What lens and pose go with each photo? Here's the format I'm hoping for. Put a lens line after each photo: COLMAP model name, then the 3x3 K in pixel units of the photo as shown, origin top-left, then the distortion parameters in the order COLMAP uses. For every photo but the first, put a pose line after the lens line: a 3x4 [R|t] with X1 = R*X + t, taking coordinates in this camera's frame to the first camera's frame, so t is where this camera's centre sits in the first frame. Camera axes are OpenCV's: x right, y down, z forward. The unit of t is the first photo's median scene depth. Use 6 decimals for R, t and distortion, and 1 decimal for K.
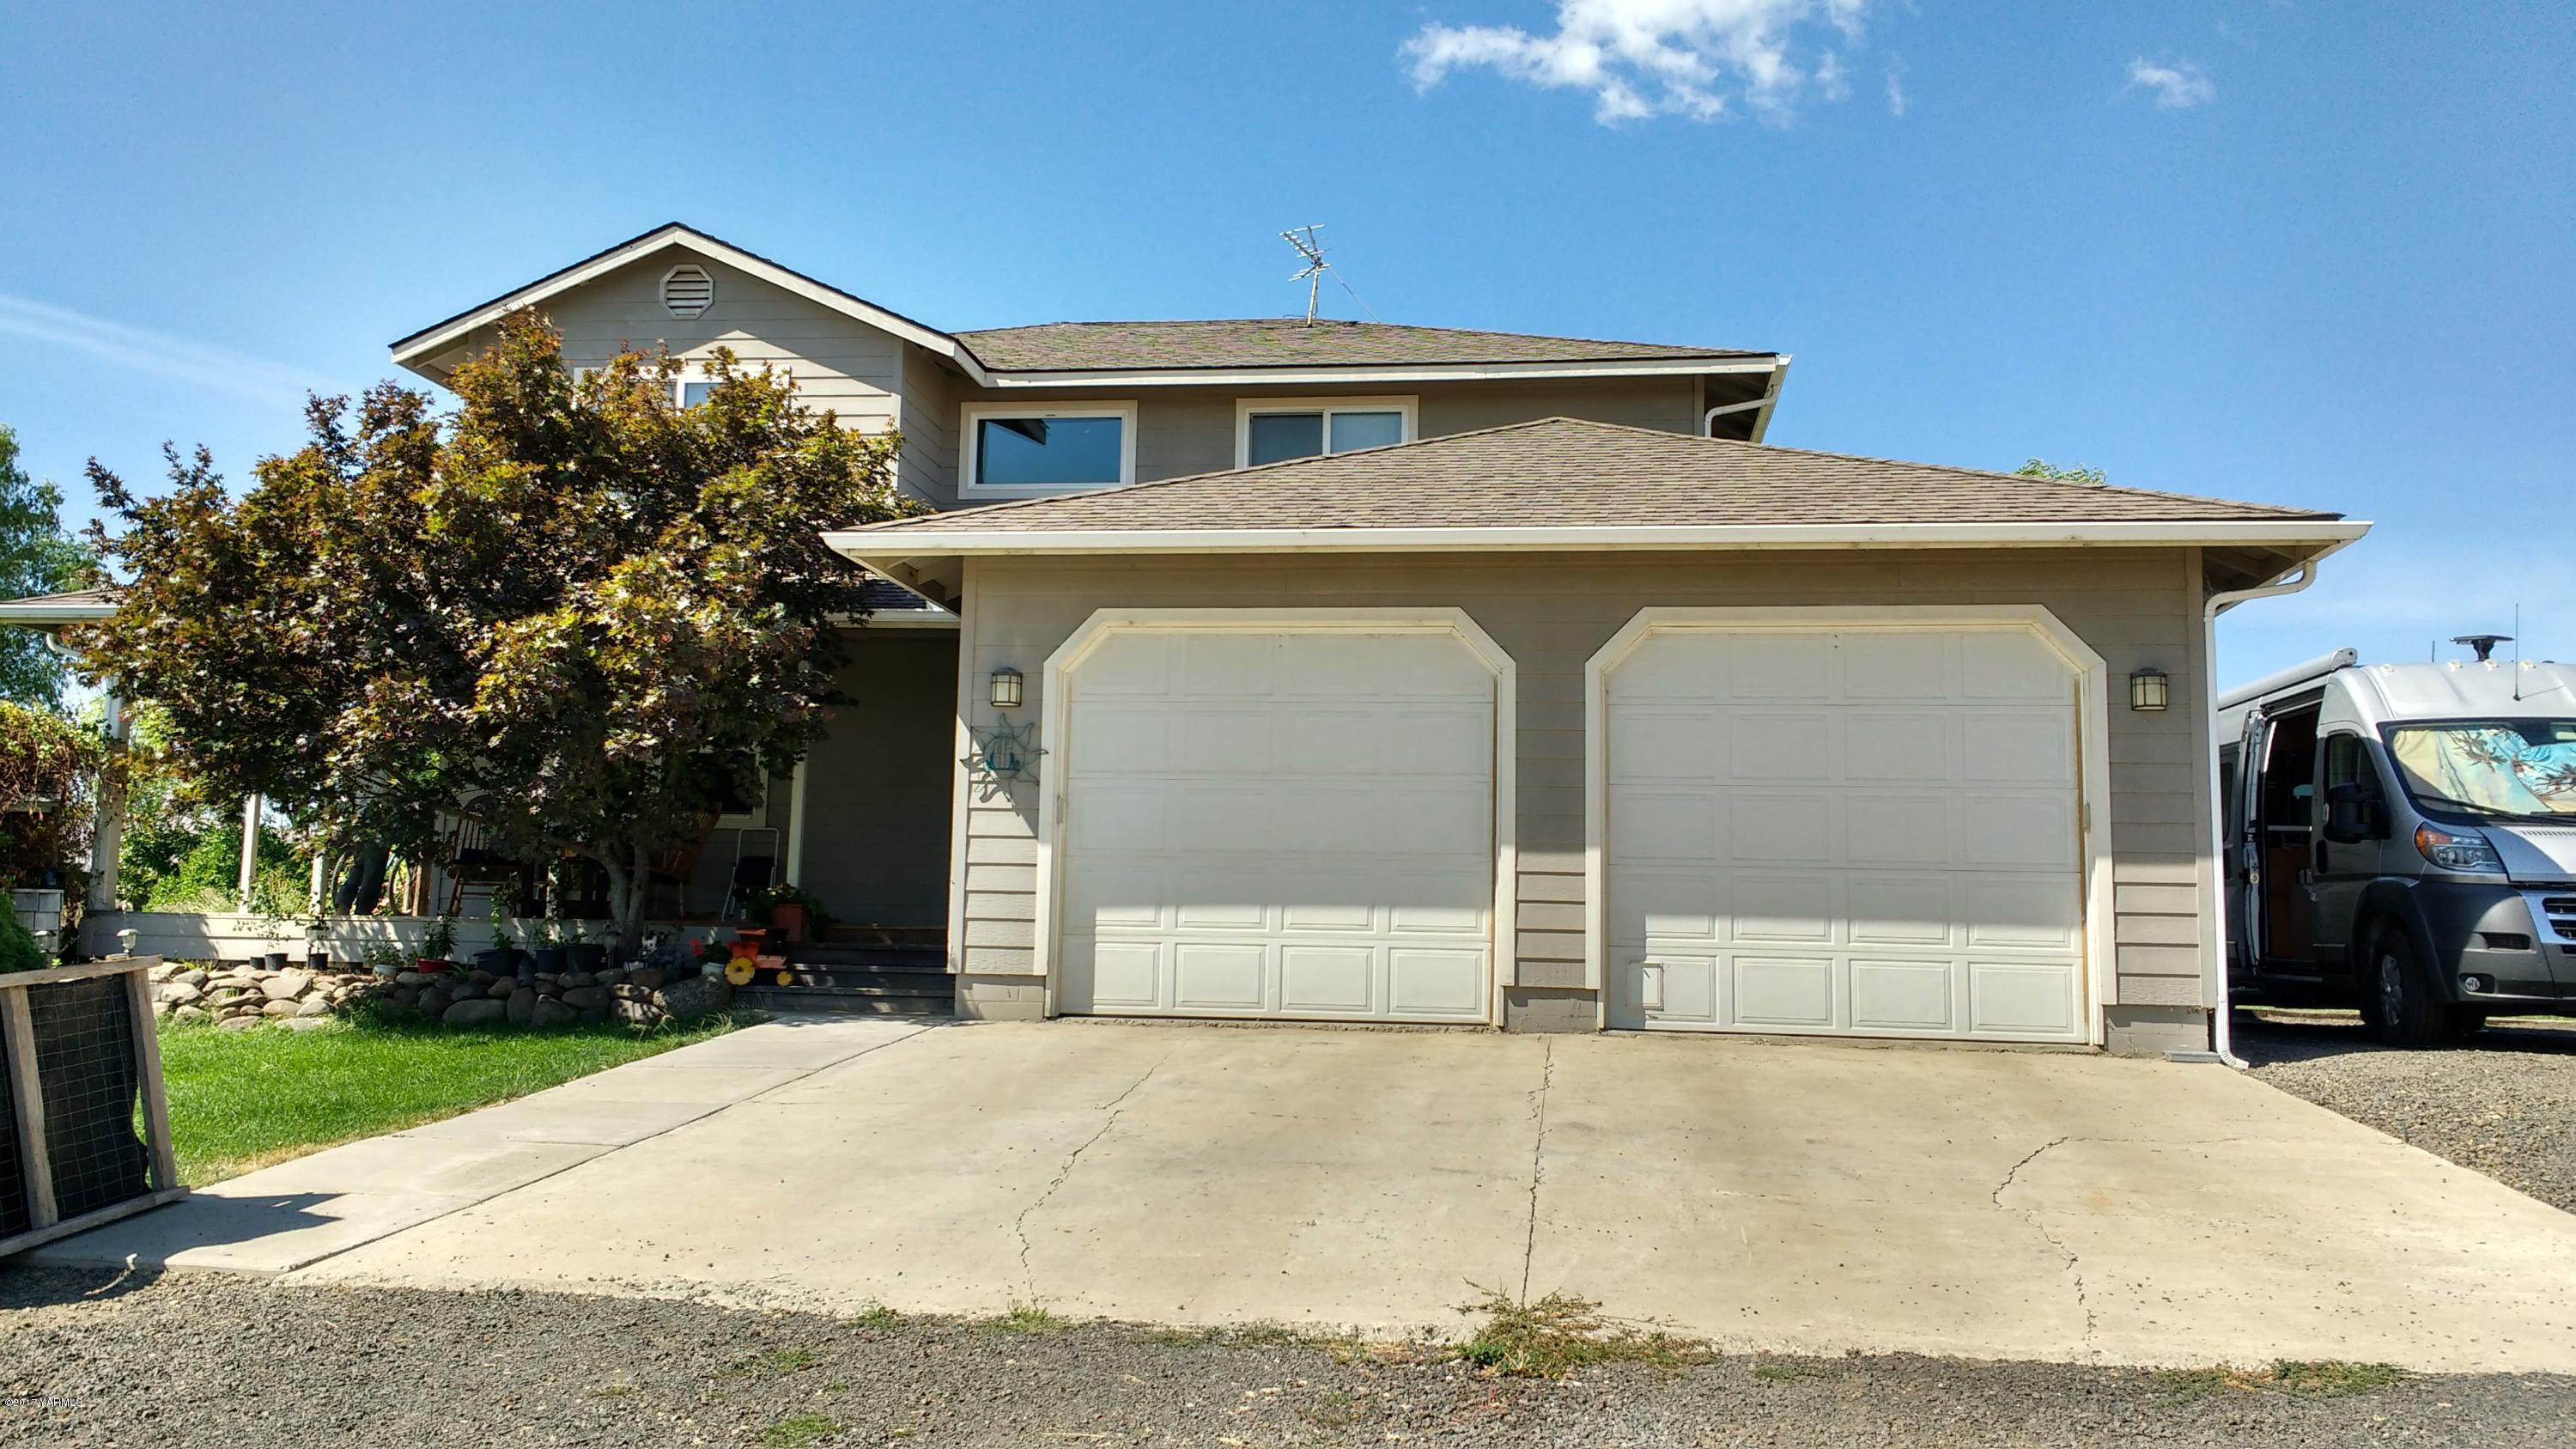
lens RADIAL K [[2044.1, 0, 1318.9], [0, 2044.1, 718.4], [0, 0, 1]] dist [0.120573, -0.193019]
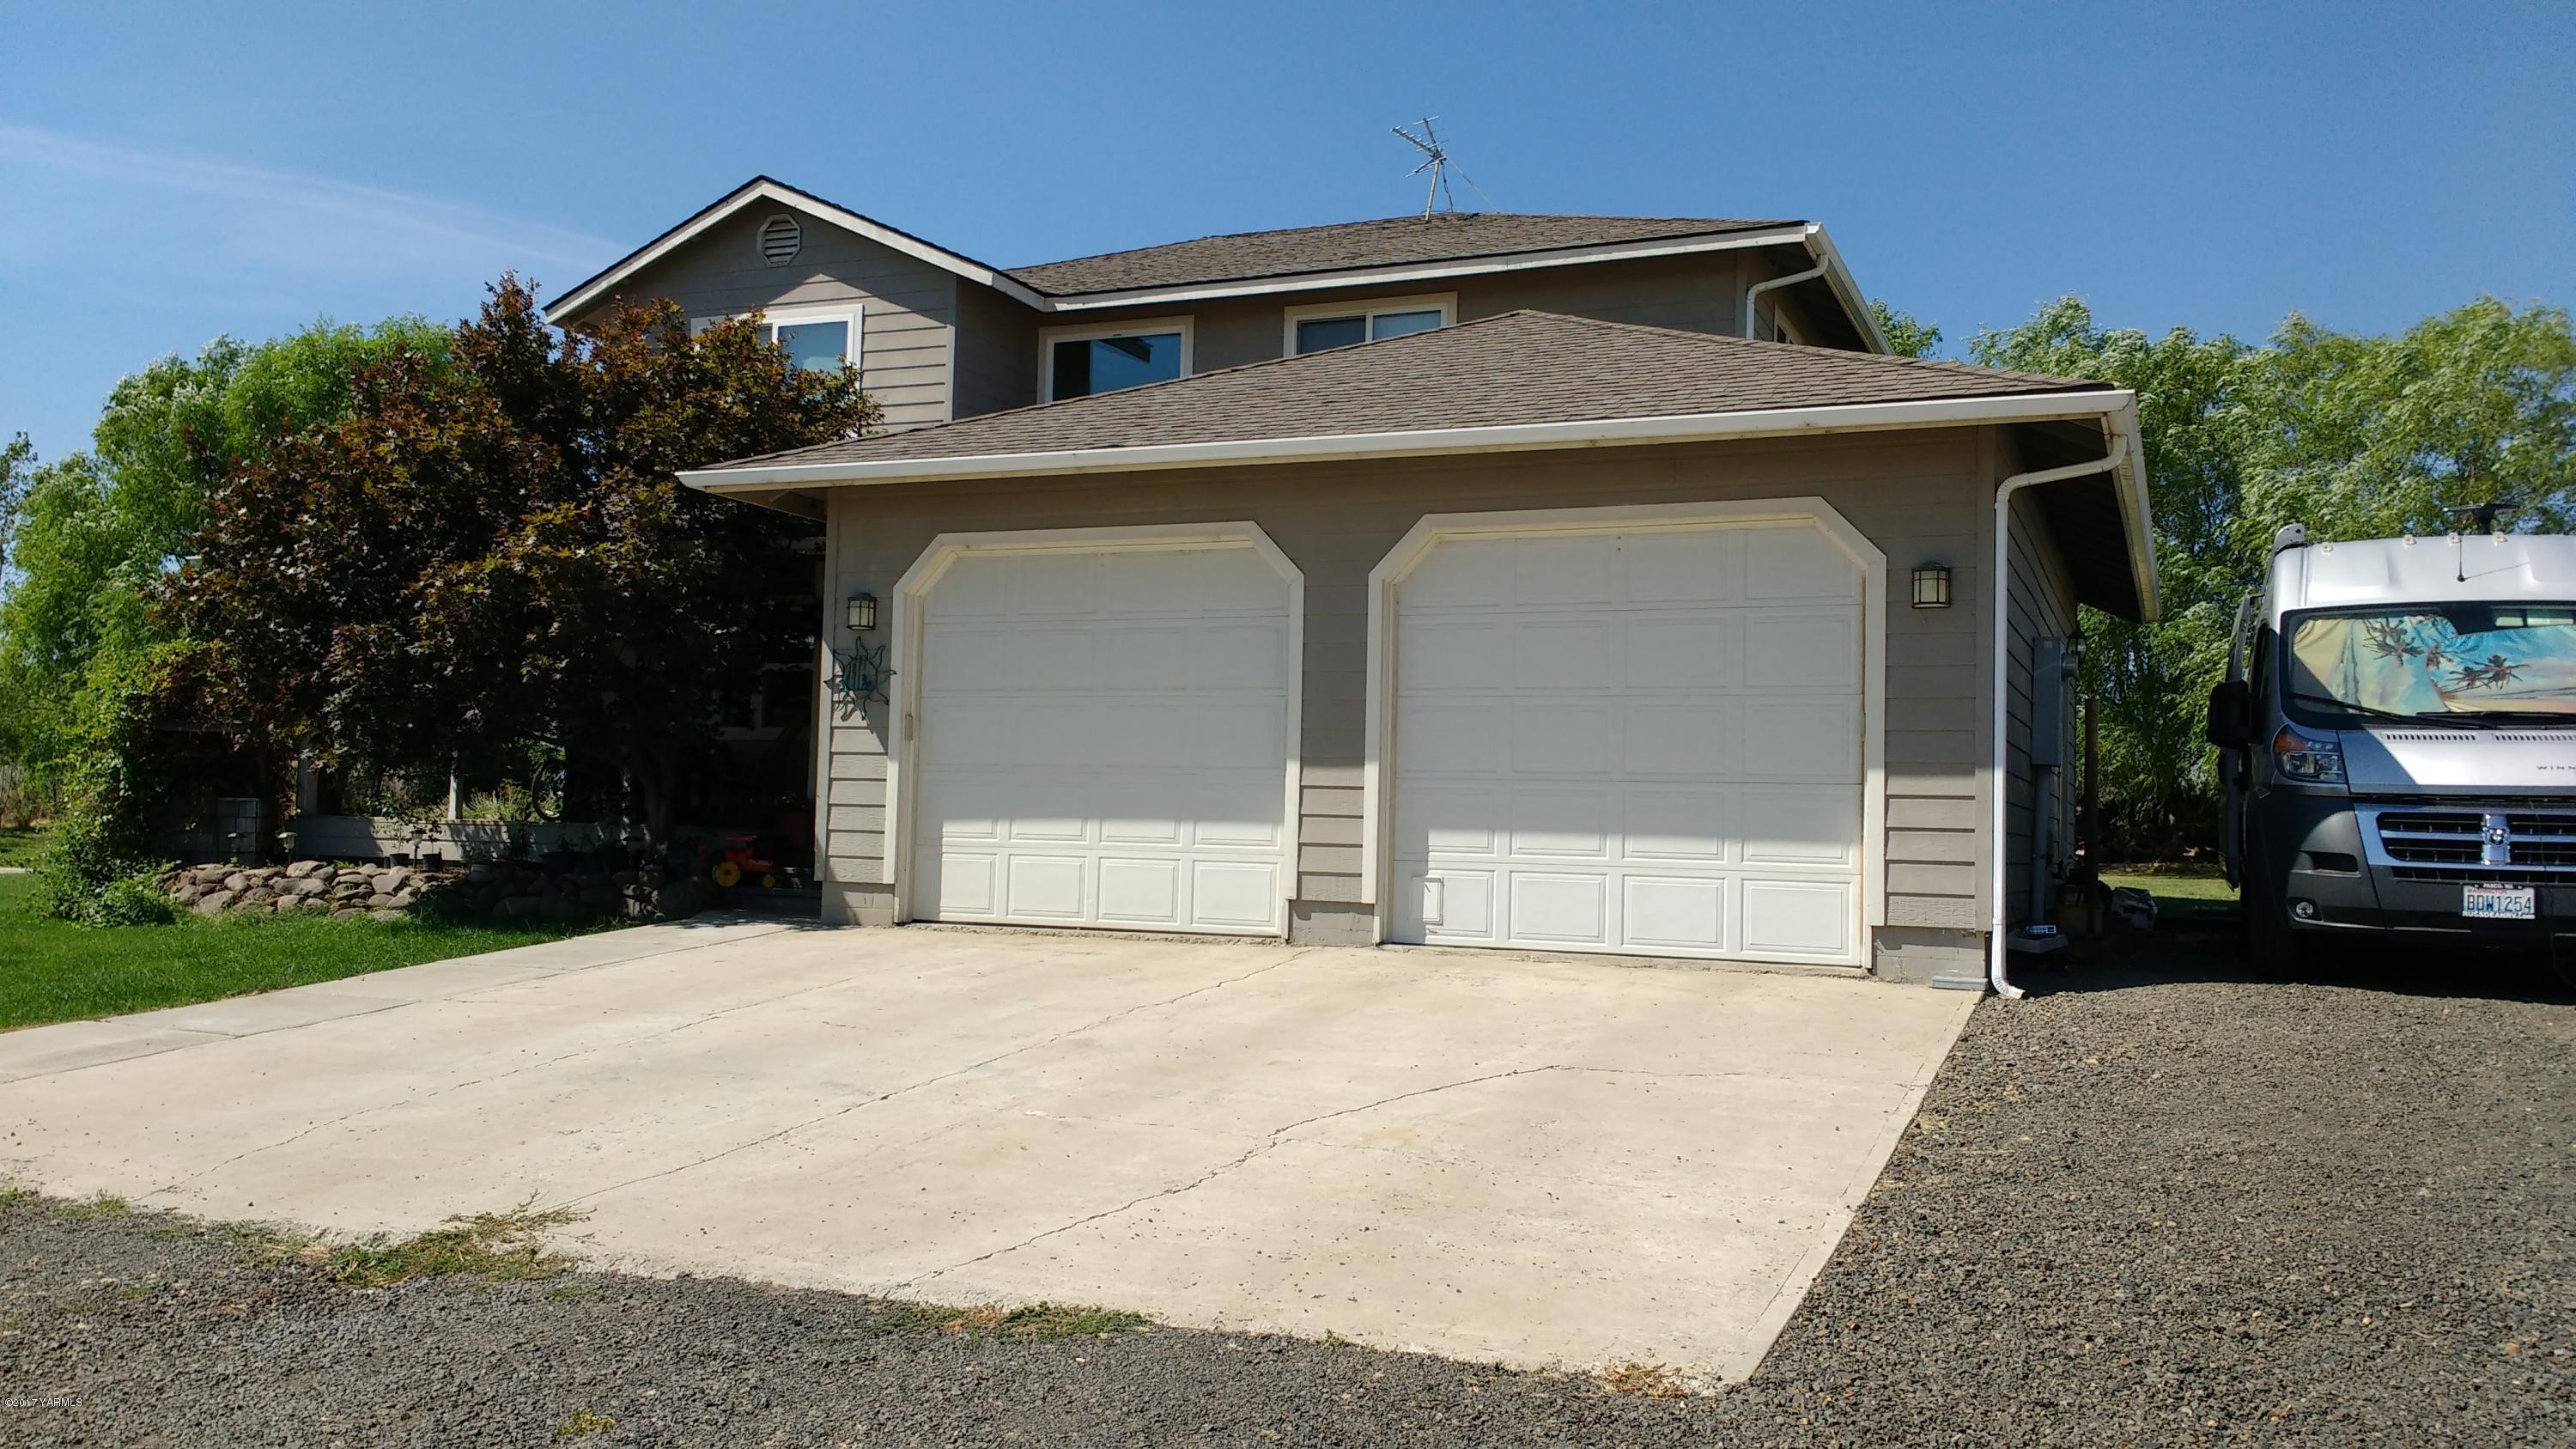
lens RADIAL K [[2031.0, 0, 1297.5], [0, 2031.0, 736.5], [0, 0, 1]] dist [0.113844, -0.183408]
pose [[0.963733, -0.008818, -0.266723, 0.344498], [0.025102, 0.998018, 0.057705, -0.006123], [0.265685, -0.062308, 0.962044, 0.045971]]
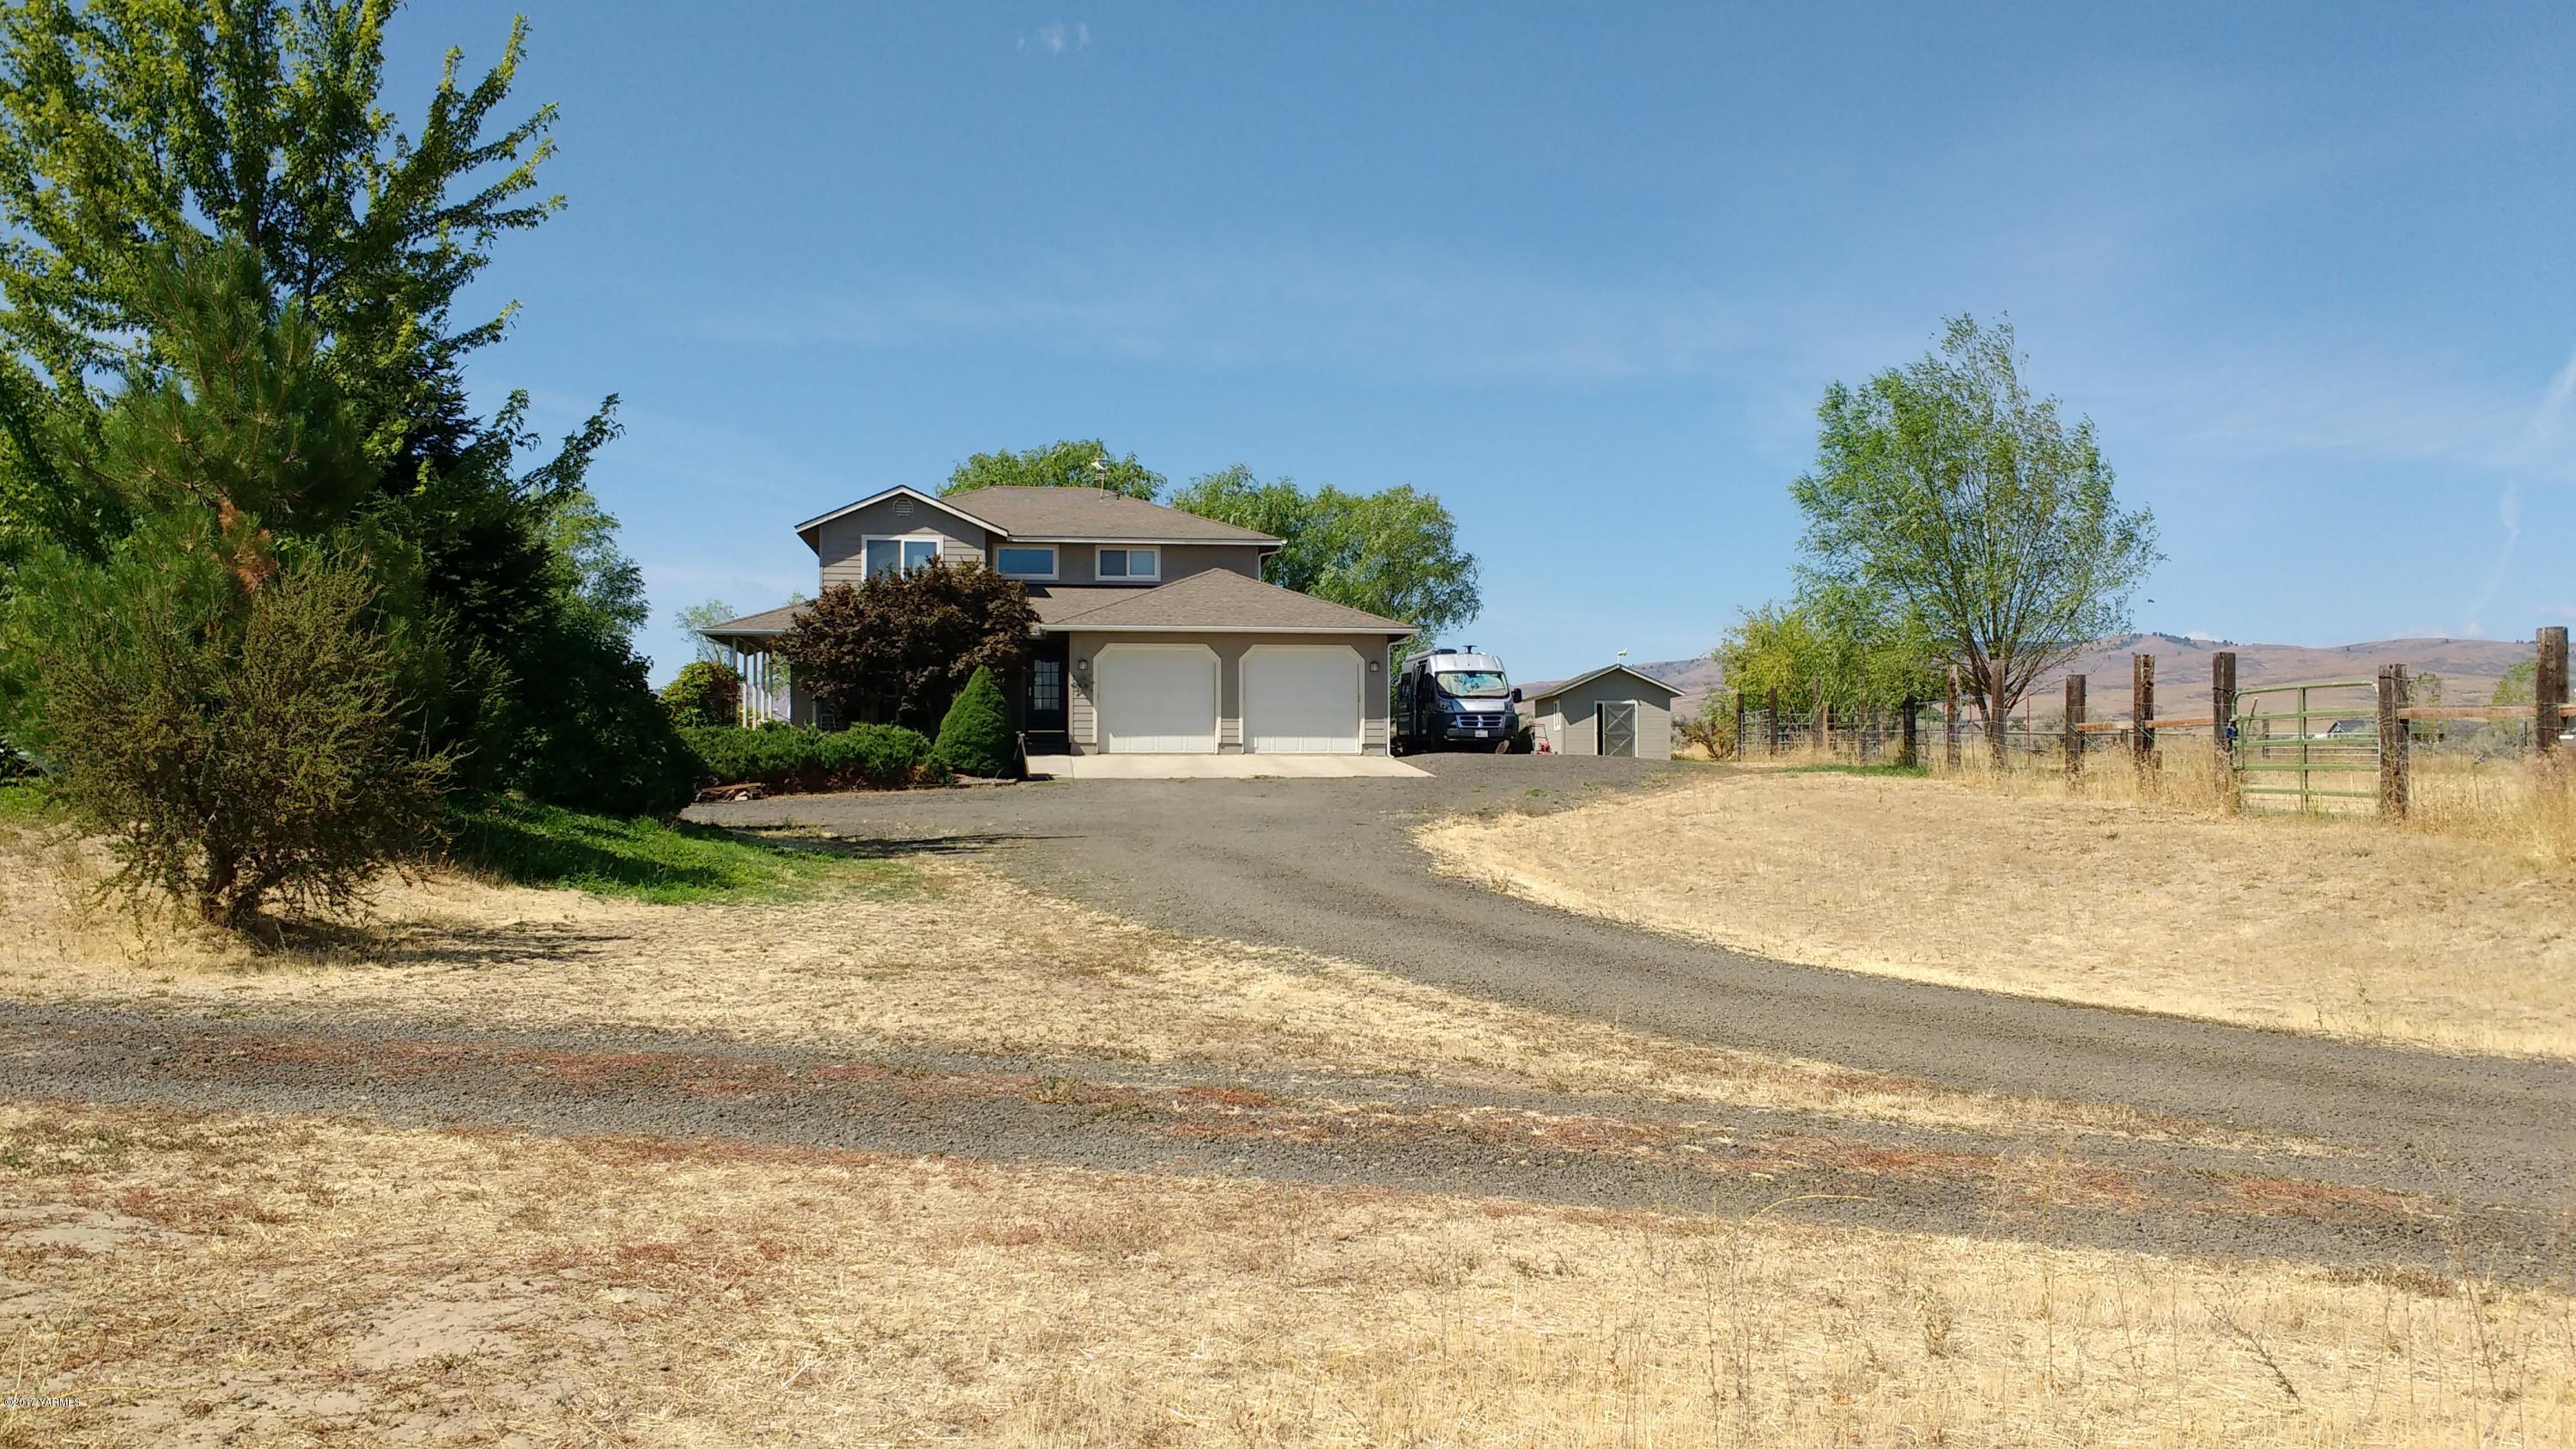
lens RADIAL K [[2044.1, 0, 1318.9], [0, 2044.1, 718.4], [0, 0, 1]] dist [0.120573, -0.193019]
pose [[0.965433, -0.013566, 0.260300, -0.701524], [-0.007752, 0.996708, 0.080700, -0.219929], [-0.260538, -0.079929, 0.962149, -2.651505]]
